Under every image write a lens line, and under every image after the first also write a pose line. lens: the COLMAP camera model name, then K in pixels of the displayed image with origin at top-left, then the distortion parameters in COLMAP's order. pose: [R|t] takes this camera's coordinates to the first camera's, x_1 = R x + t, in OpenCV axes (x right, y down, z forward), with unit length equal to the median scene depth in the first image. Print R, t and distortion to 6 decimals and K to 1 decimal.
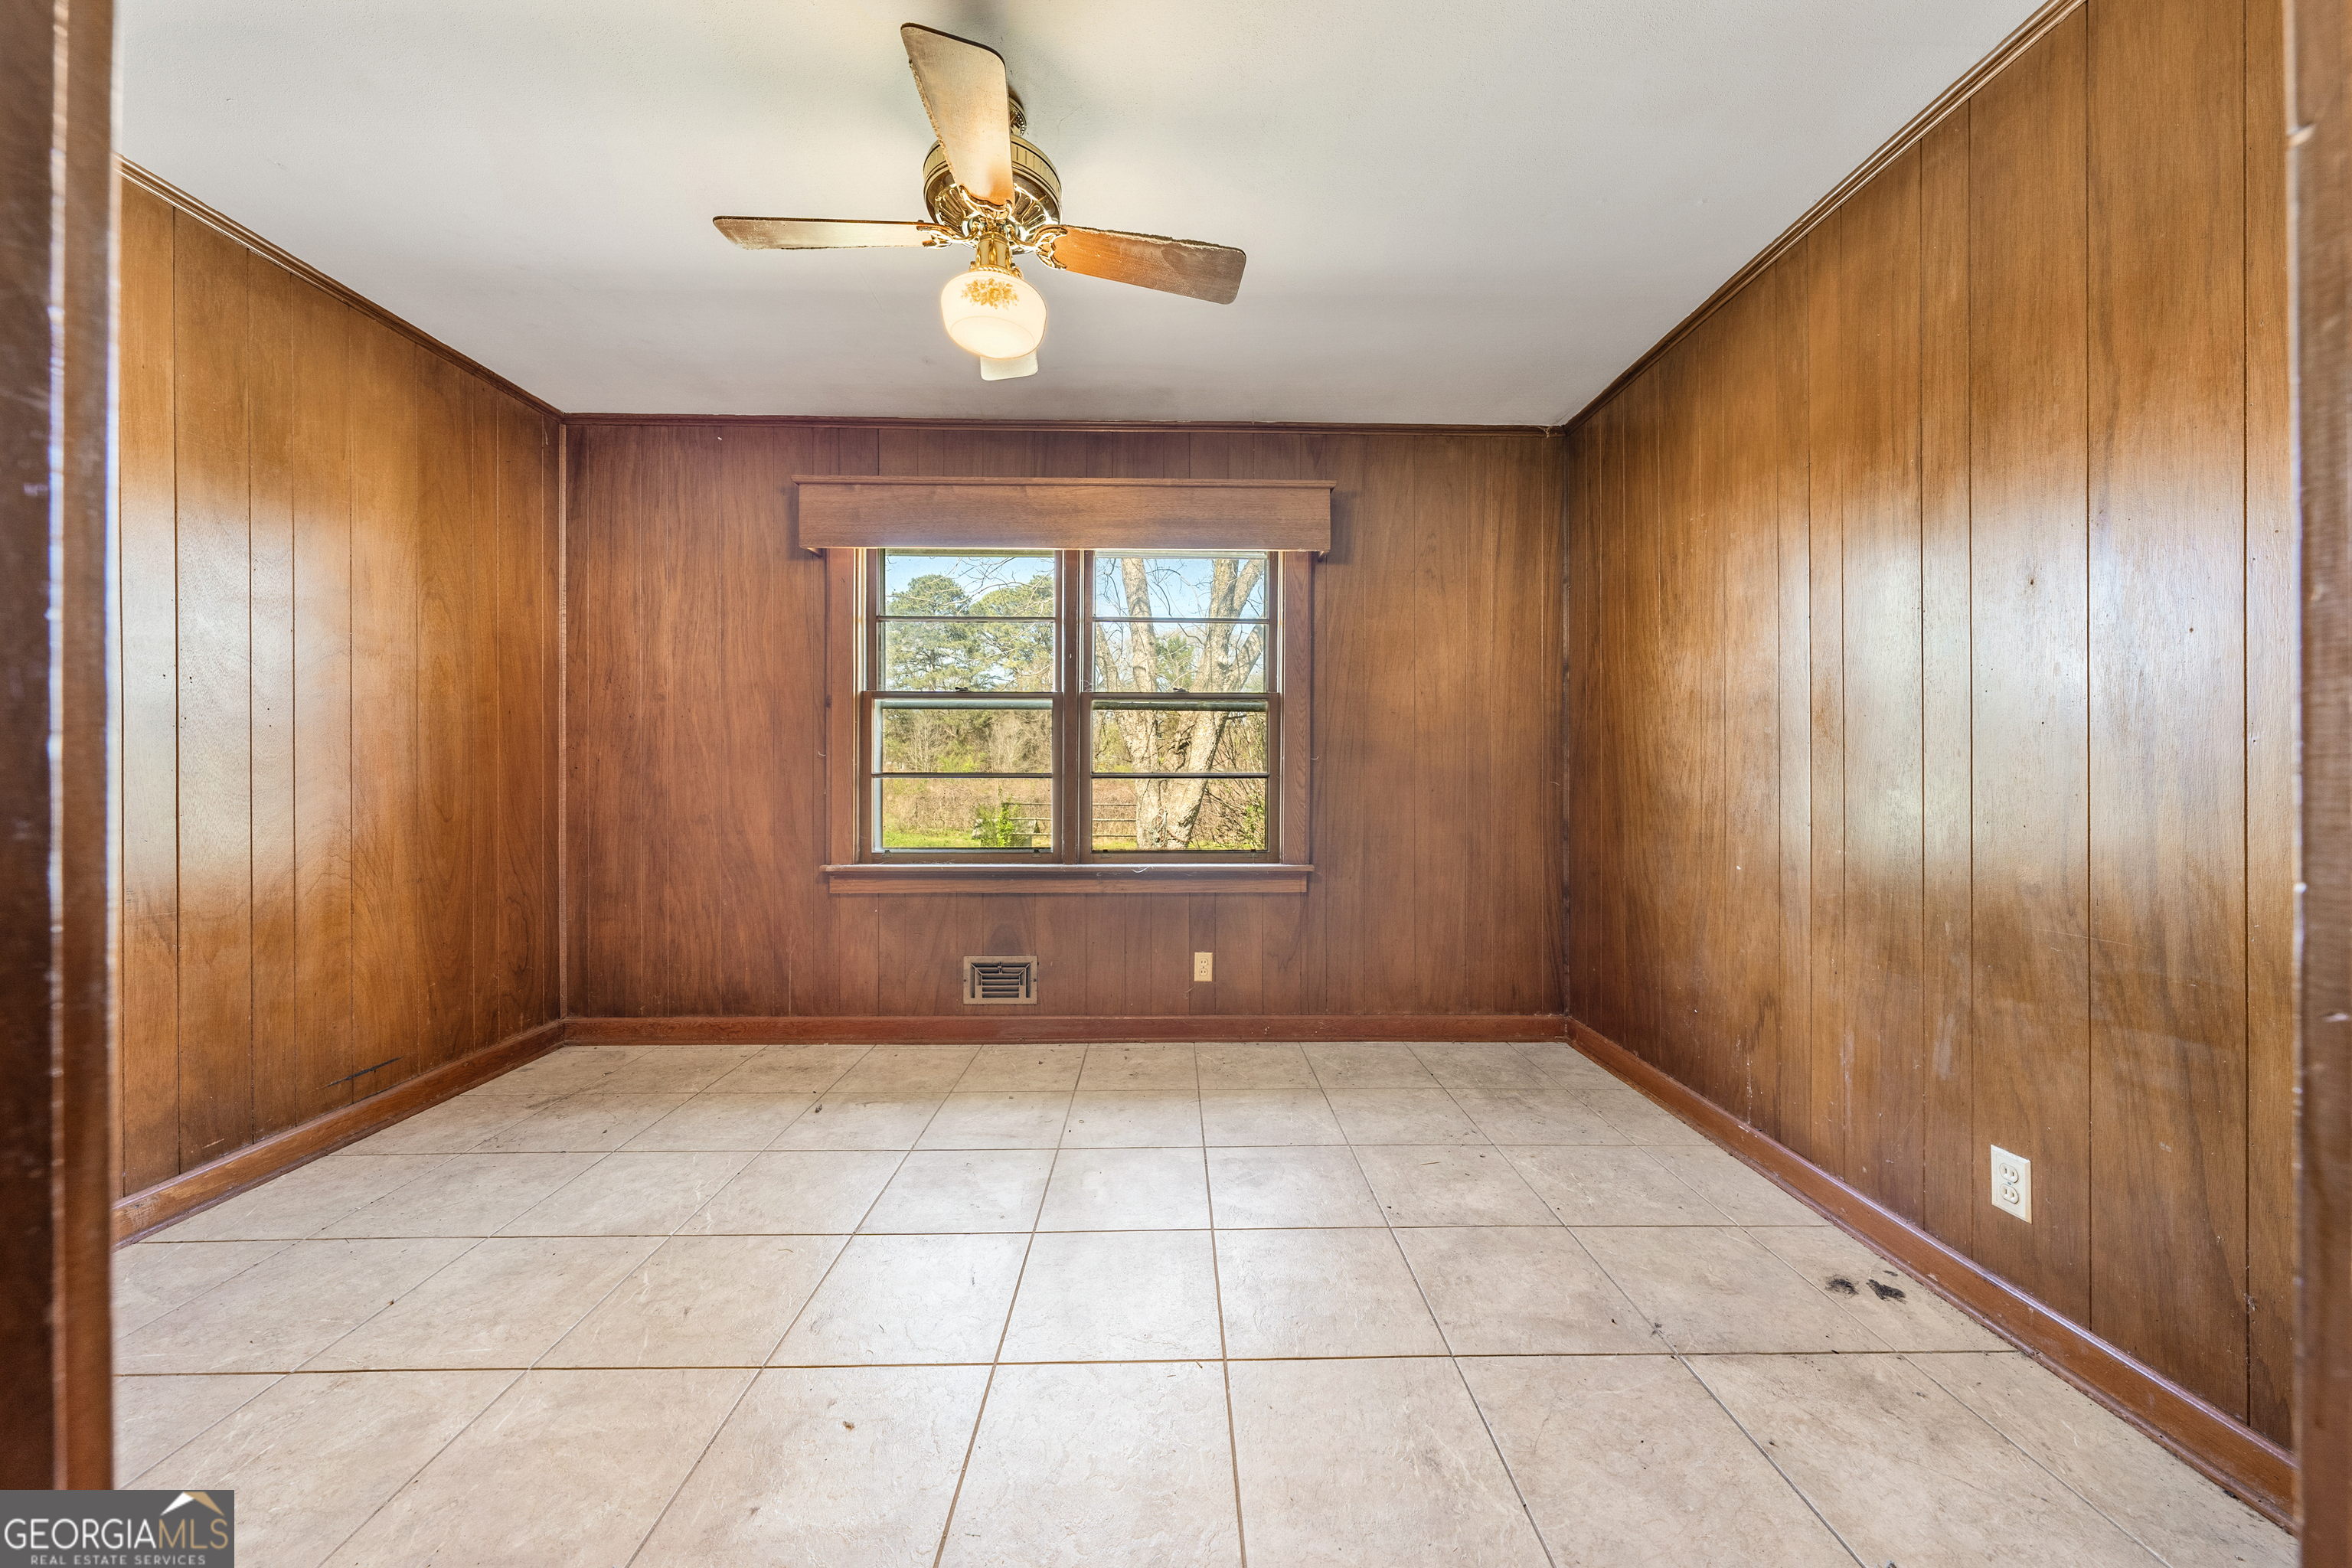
lens RADIAL K [[796.5, 0, 1180.7], [0, 796.5, 774.0], [0, 0, 1]] dist [-0.001591, -0.000217]
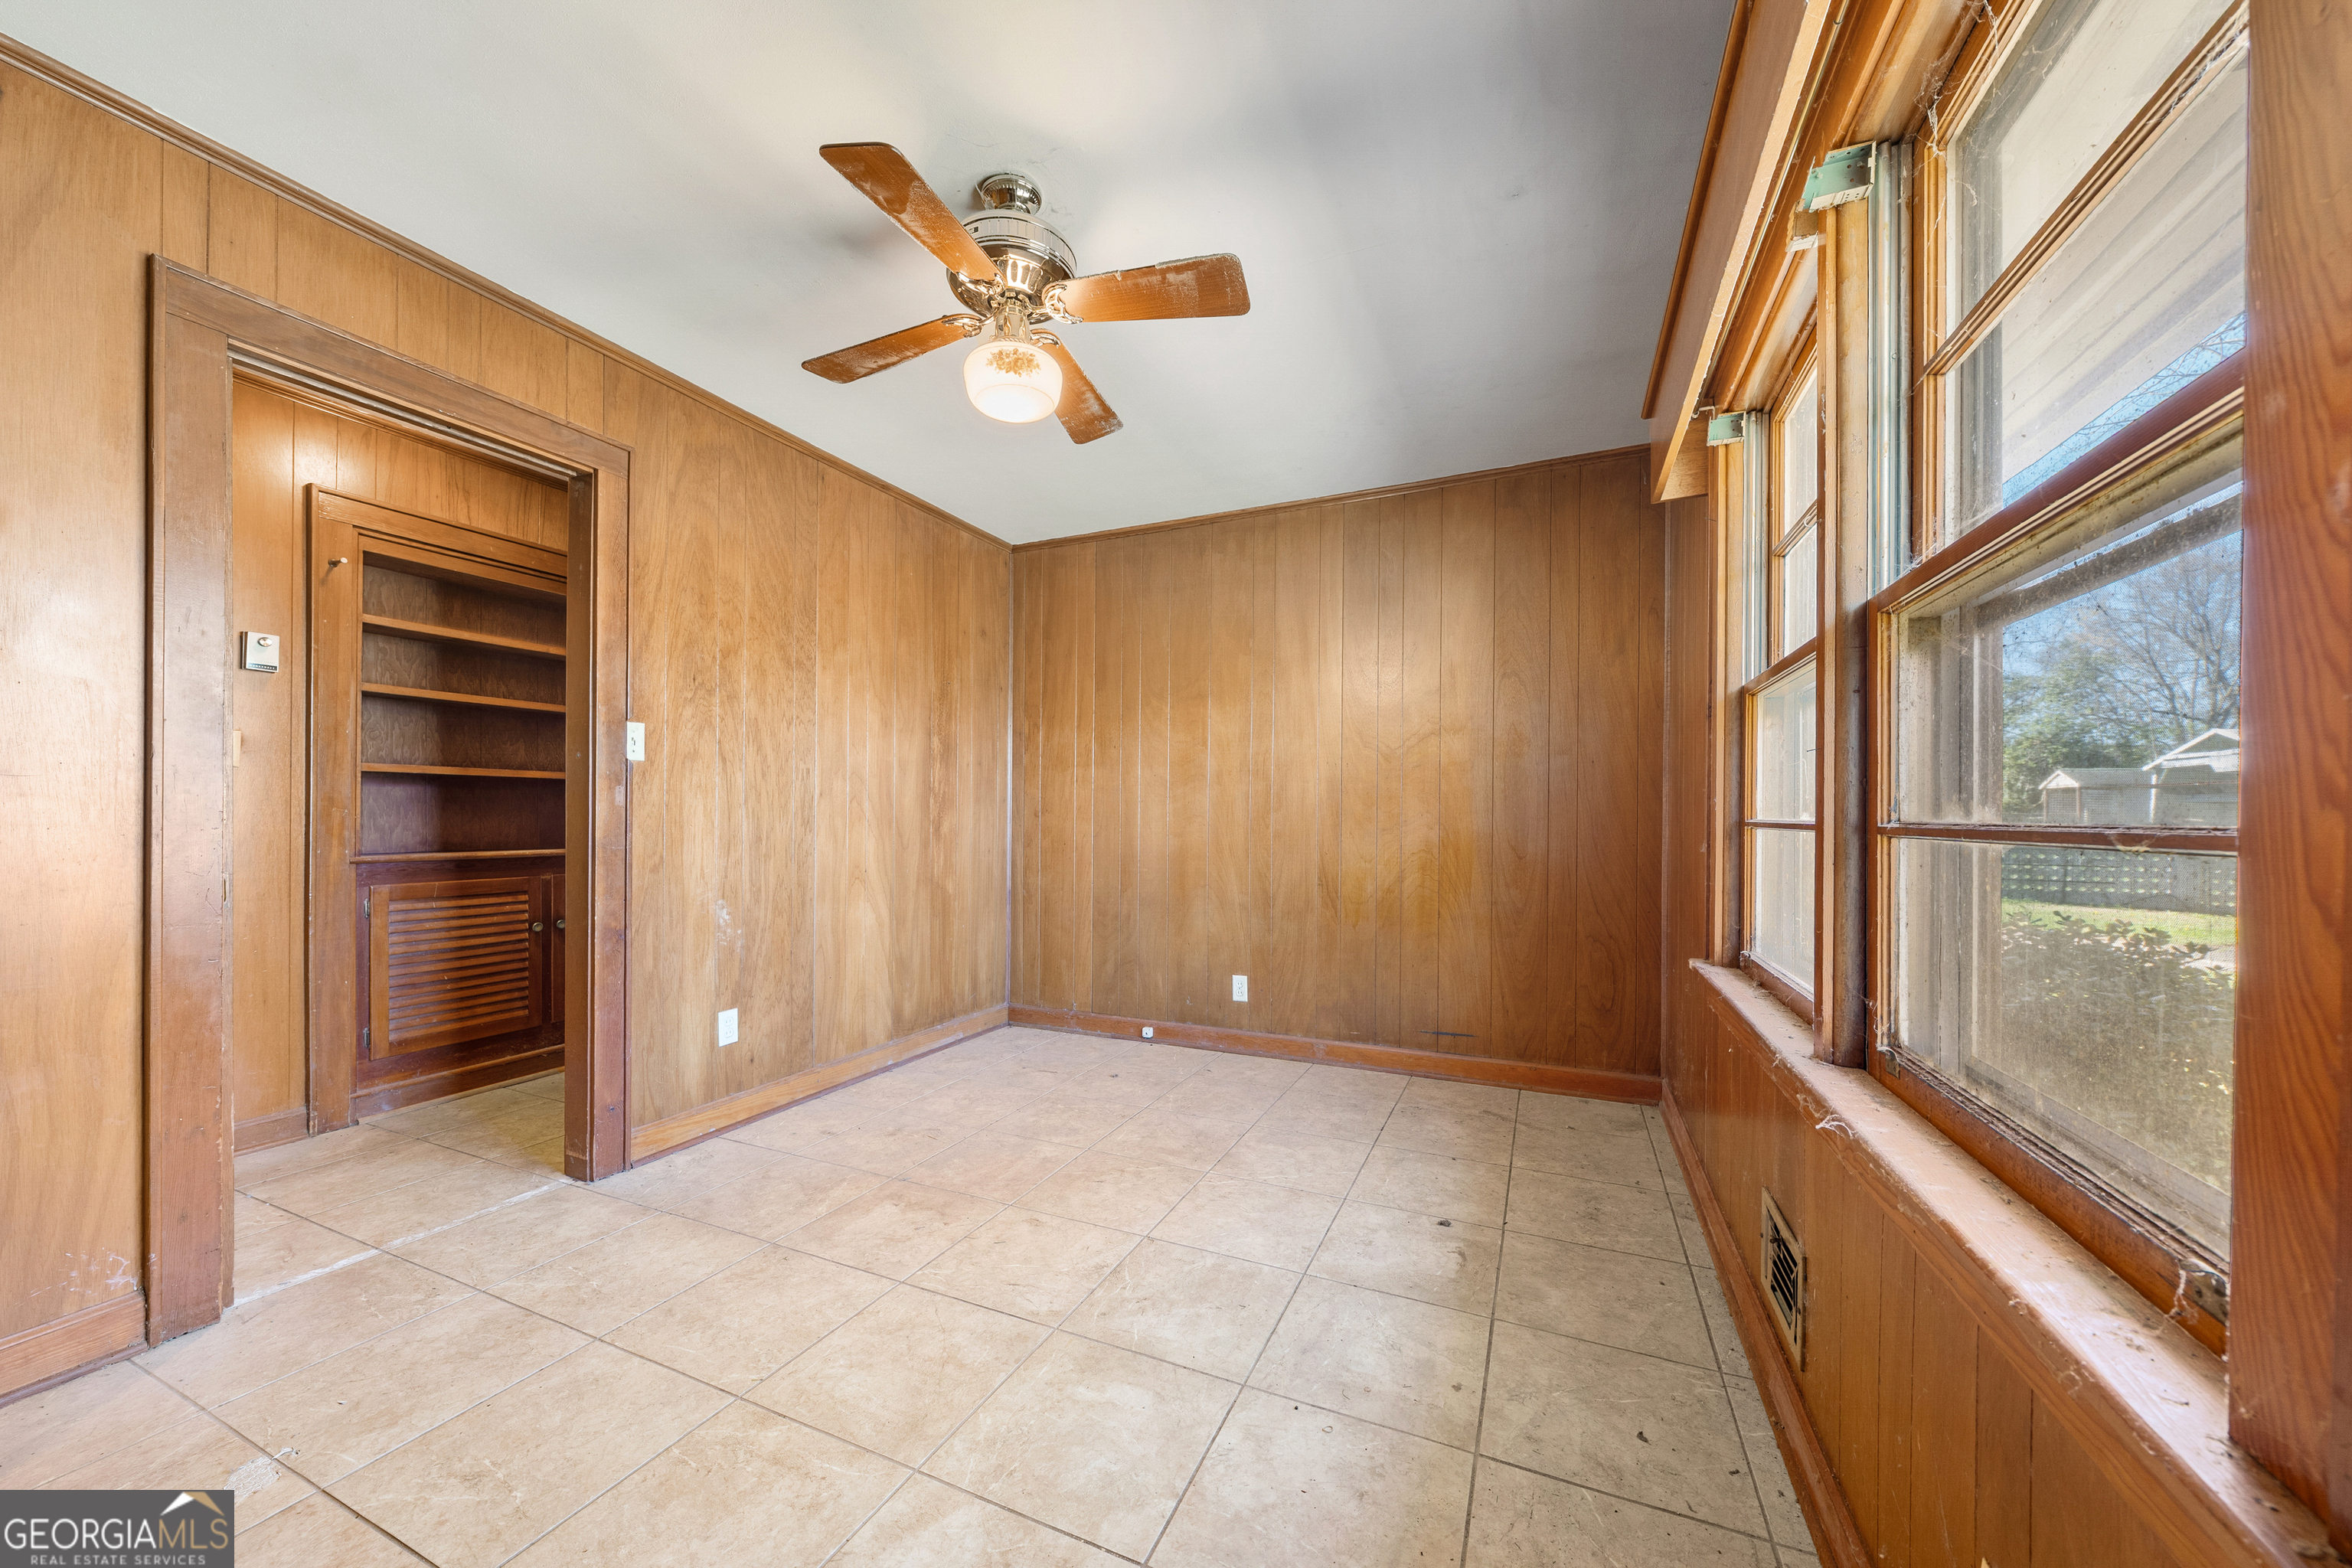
lens RADIAL K [[821.5, 0, 1180.6], [0, 821.5, 806.4], [0, 0, 1]] dist [0.000554, -0.000180]
pose [[-0.407709, -0.010320, -0.913054, 0.446805], [-0.009217, 0.999932, -0.007186, -0.006367], [0.913066, 0.005486, -0.407776, 1.096970]]
